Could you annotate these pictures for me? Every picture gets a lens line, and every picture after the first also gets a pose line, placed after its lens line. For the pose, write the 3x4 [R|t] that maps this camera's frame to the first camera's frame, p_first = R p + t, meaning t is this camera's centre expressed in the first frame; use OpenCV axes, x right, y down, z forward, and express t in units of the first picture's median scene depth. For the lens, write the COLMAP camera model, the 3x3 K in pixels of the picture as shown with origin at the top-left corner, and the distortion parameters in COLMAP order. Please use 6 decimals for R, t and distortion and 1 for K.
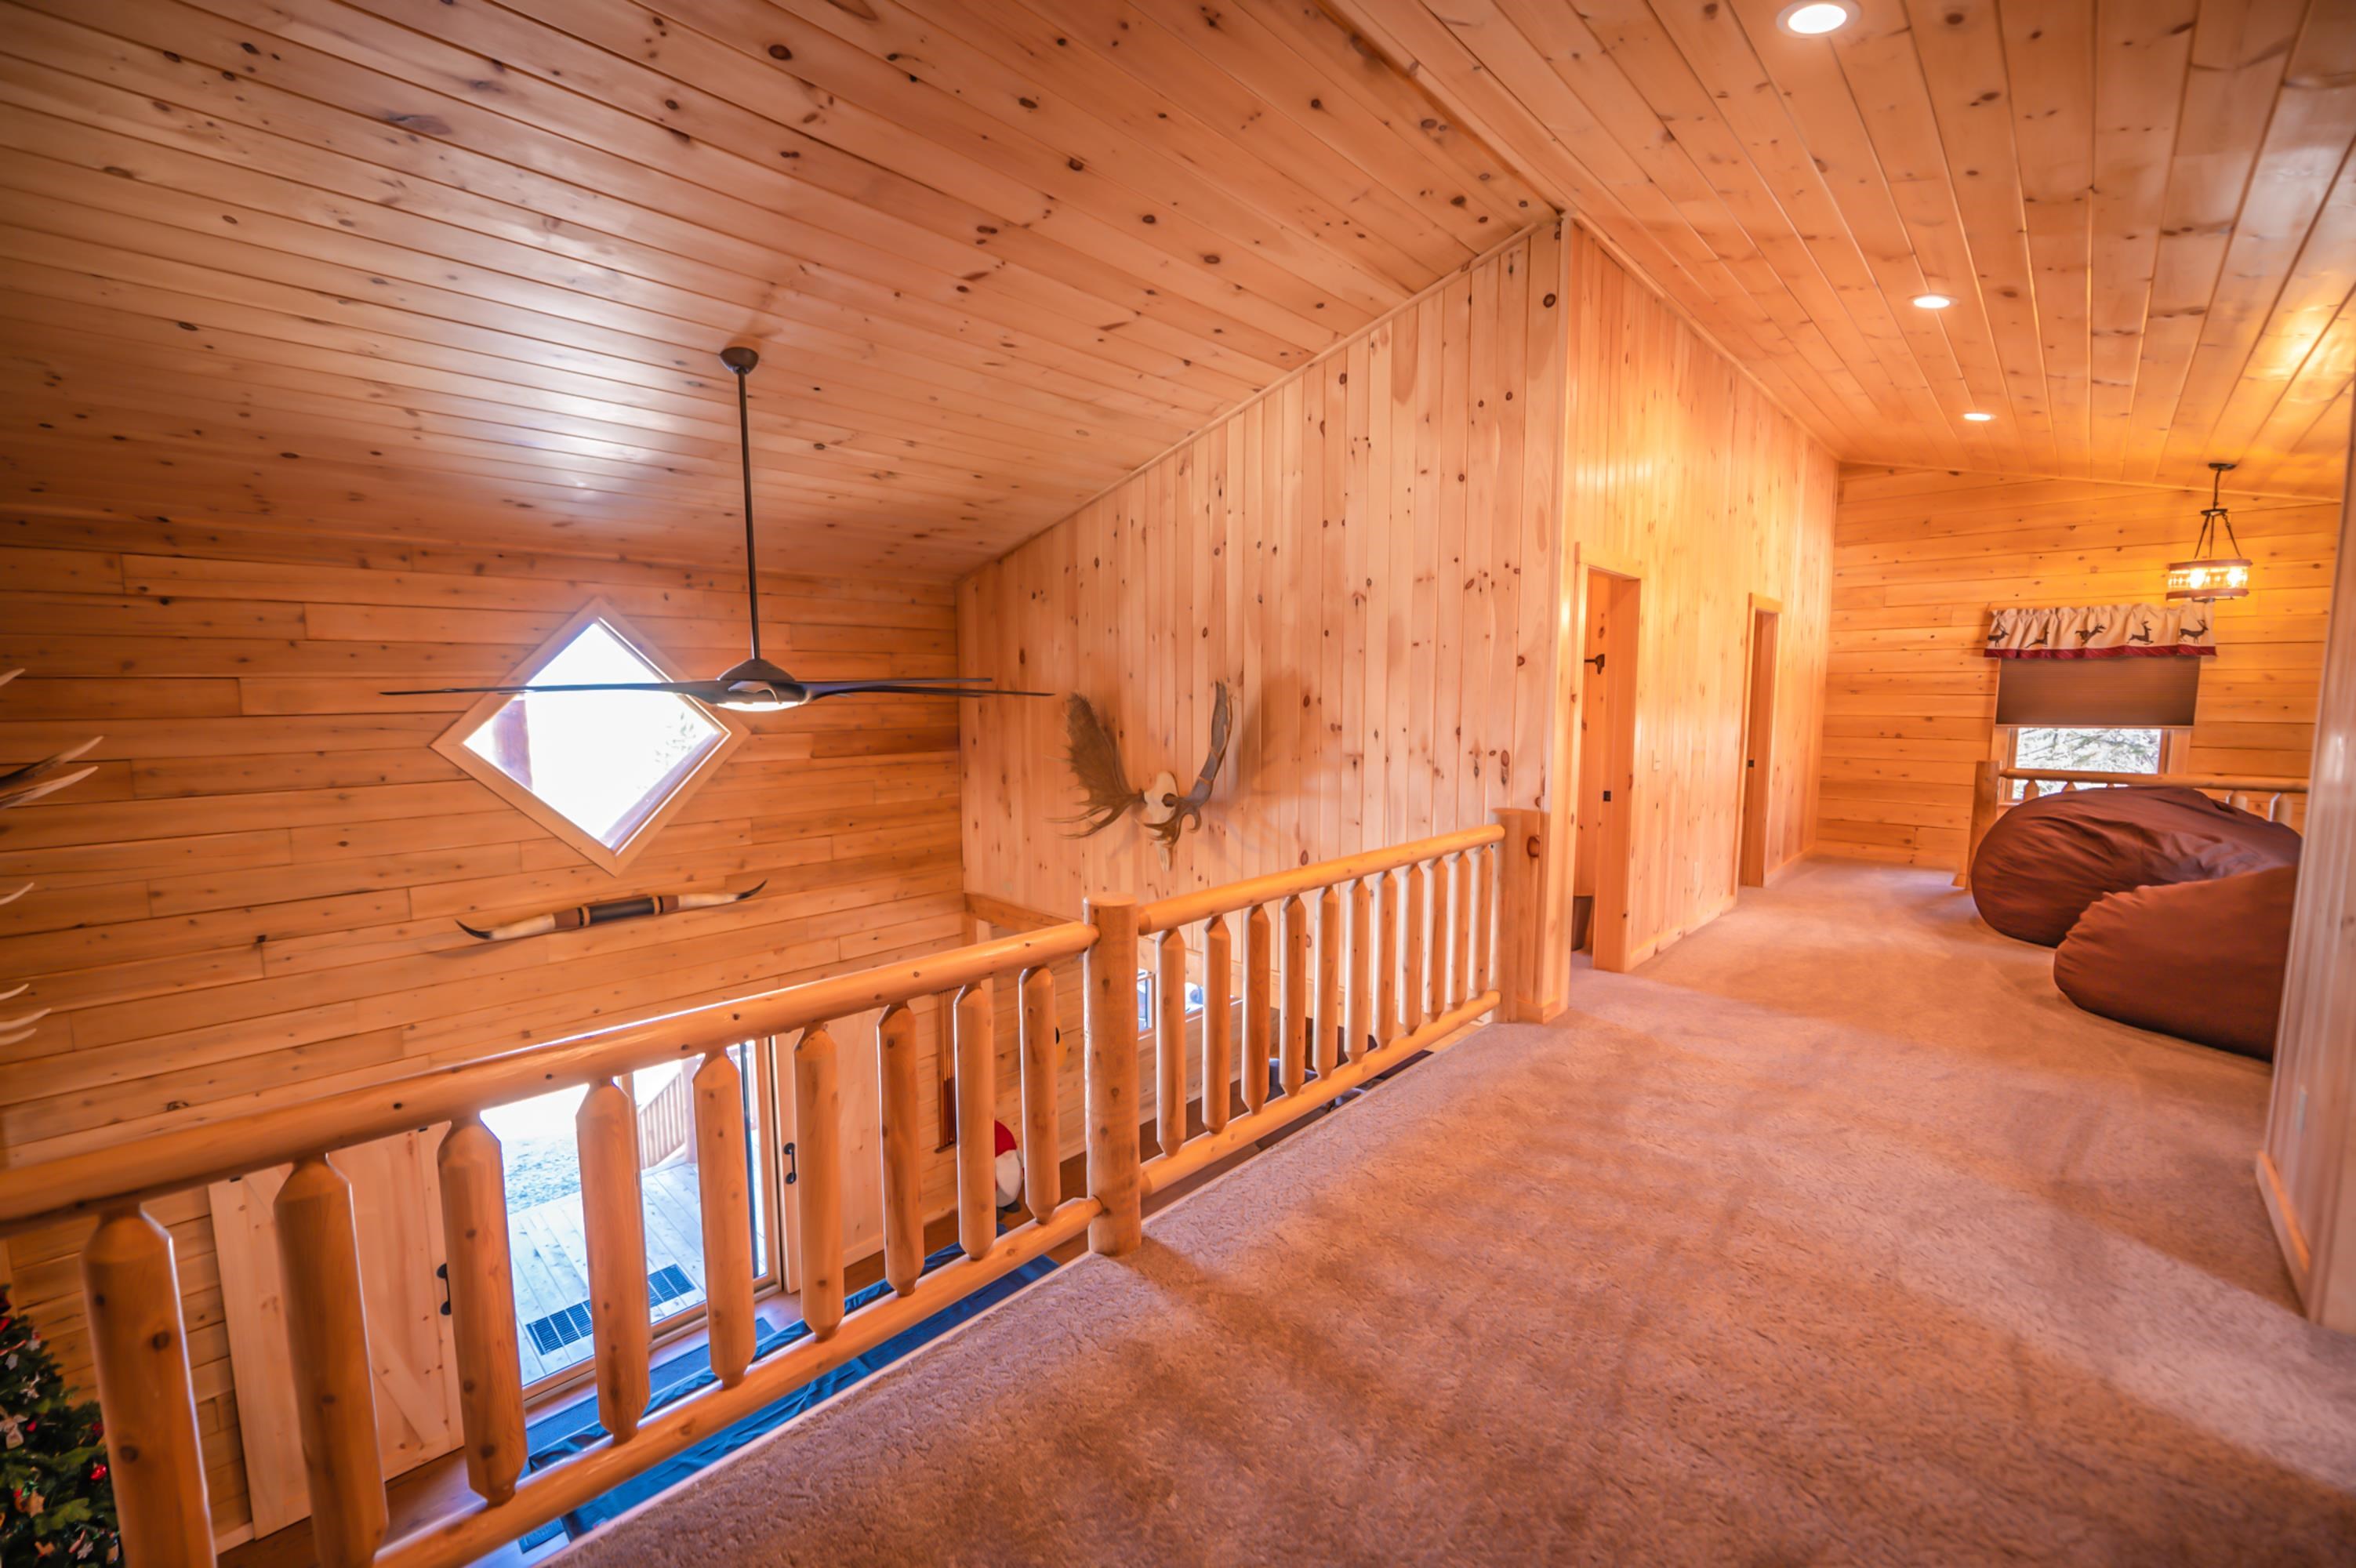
lens RADIAL K [[935.2, 0, 1170.9], [0, 935.2, 778.9], [0, 0, 1]] dist [-0.008202, -0.000107]
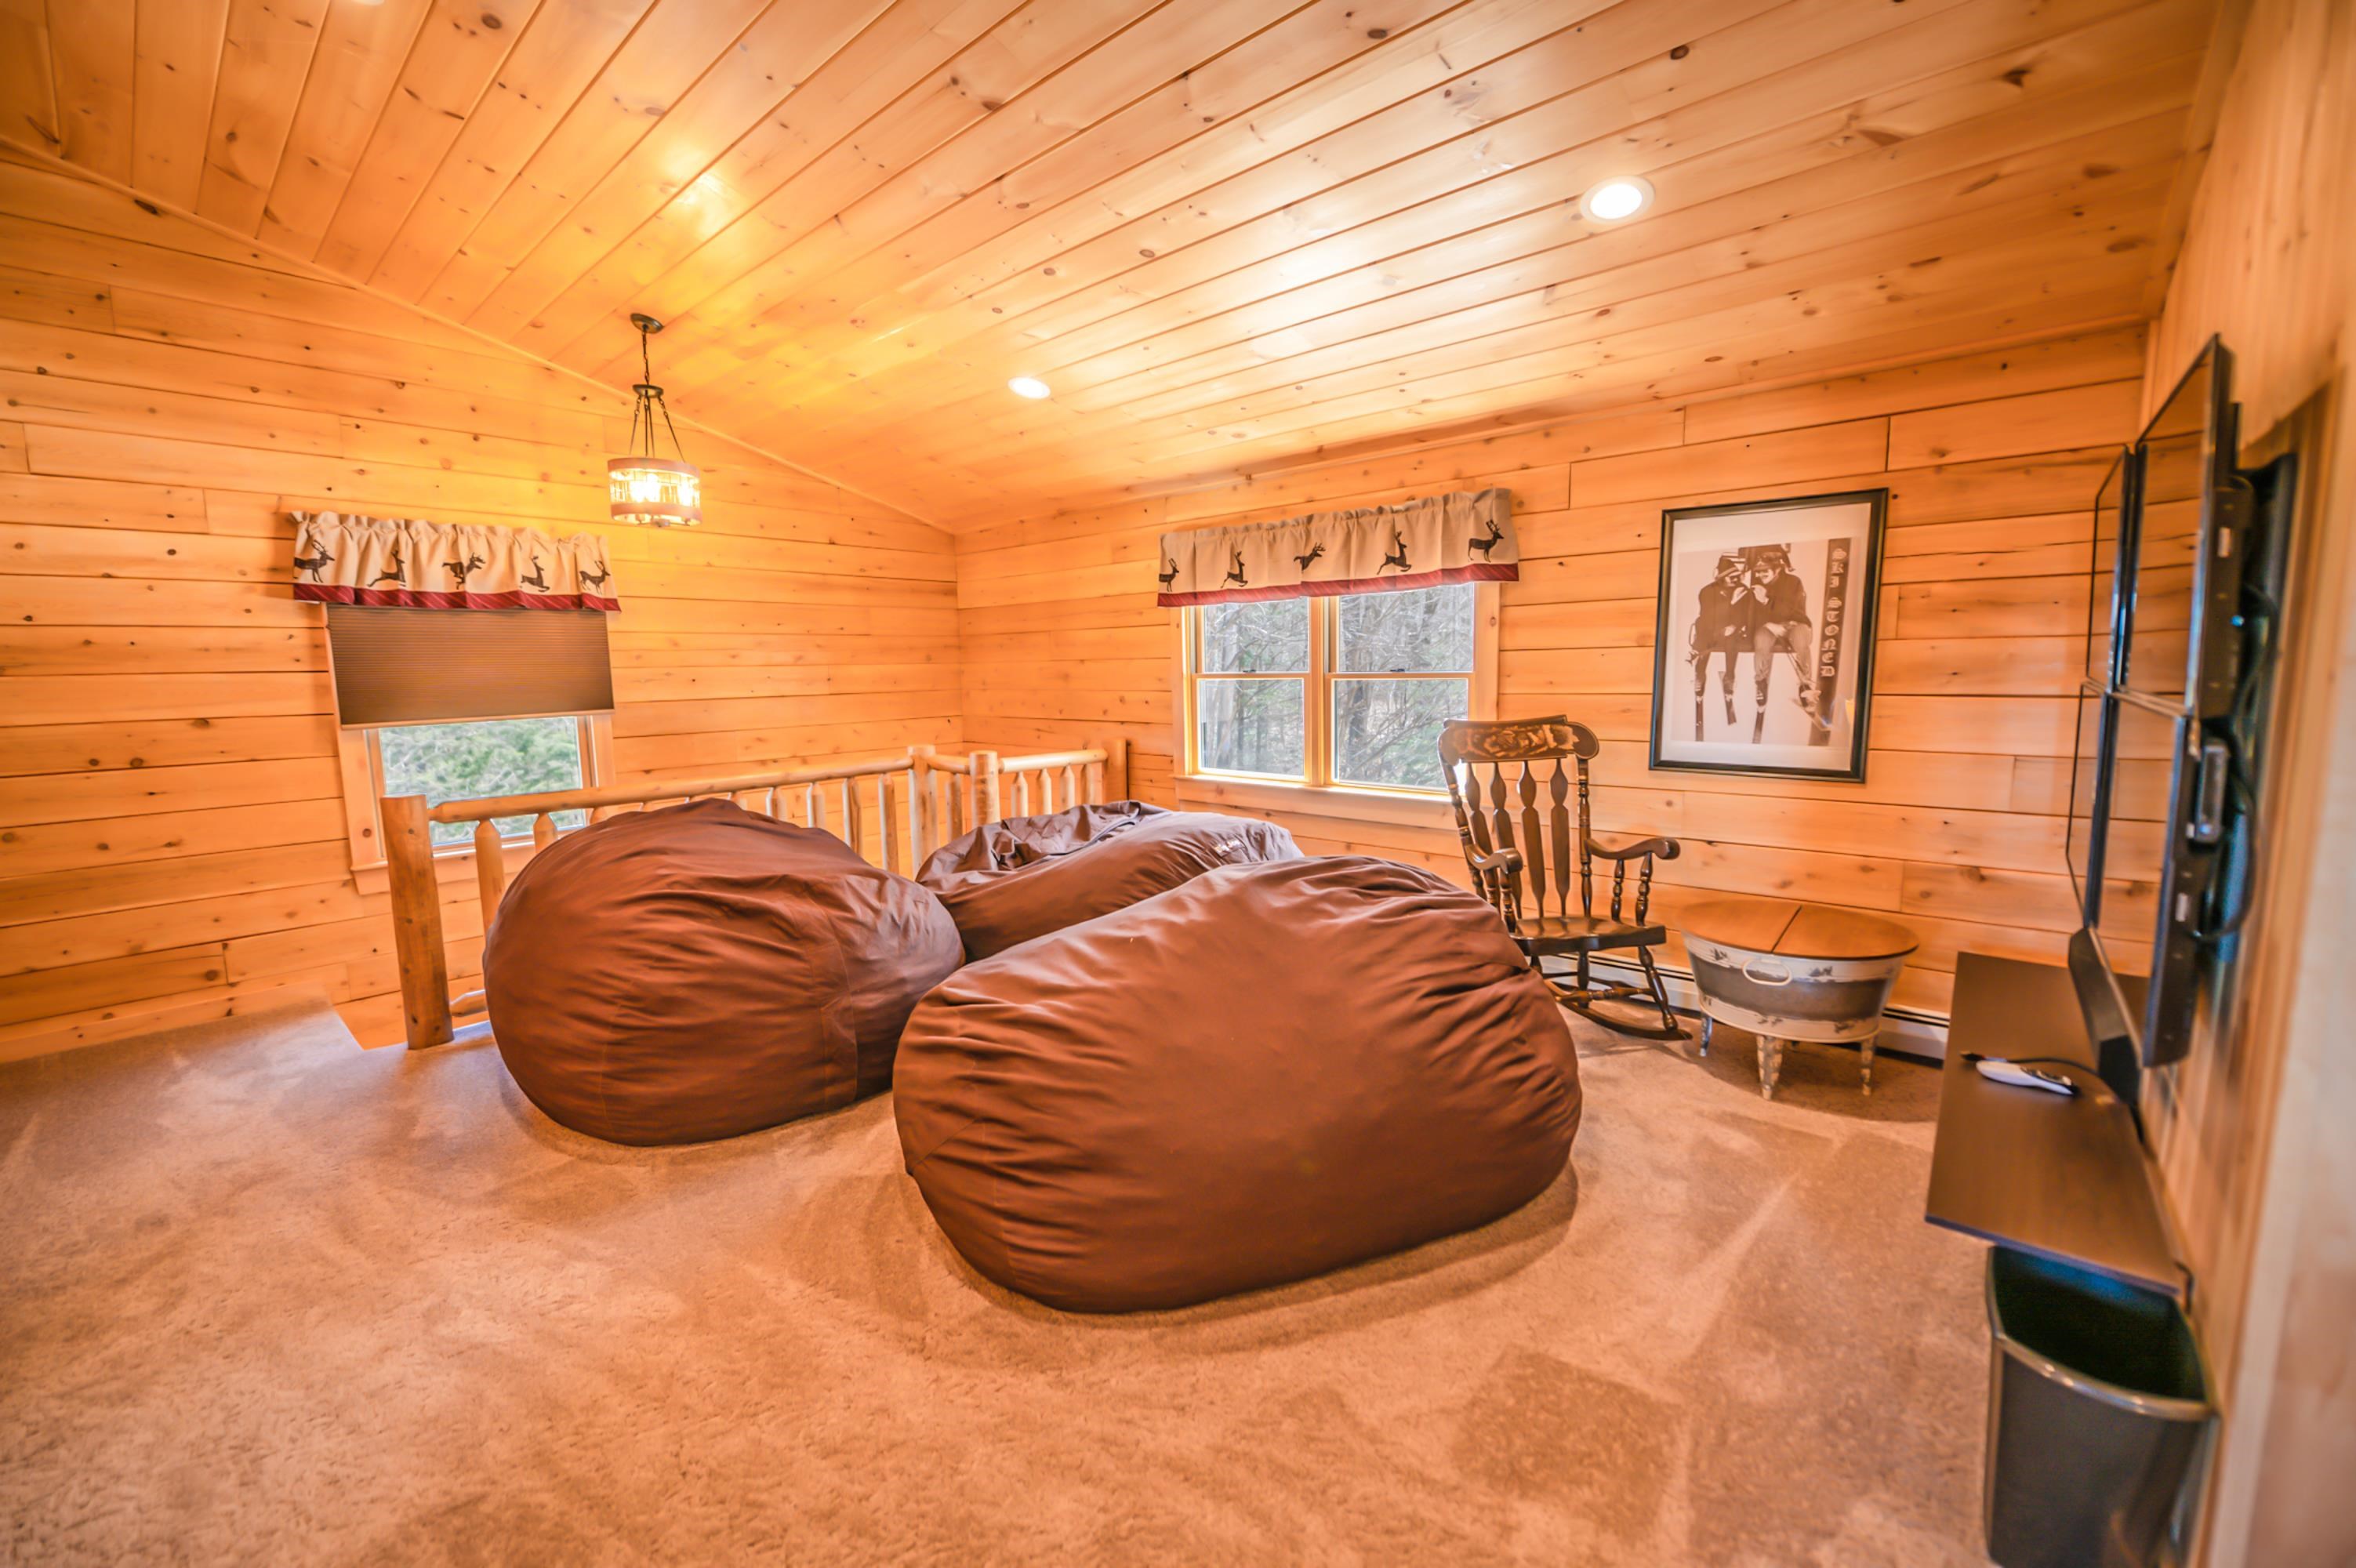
lens RADIAL K [[935.2, 0, 1165.6], [0, 935.2, 776.6], [0, 0, 1]] dist [-0.008202, -0.000107]
pose [[-0.043984, -0.114184, 0.992485, 0.338048], [0.116350, 0.986101, 0.118606, -0.039161], [-0.992234, 0.120693, -0.030088, 0.569143]]
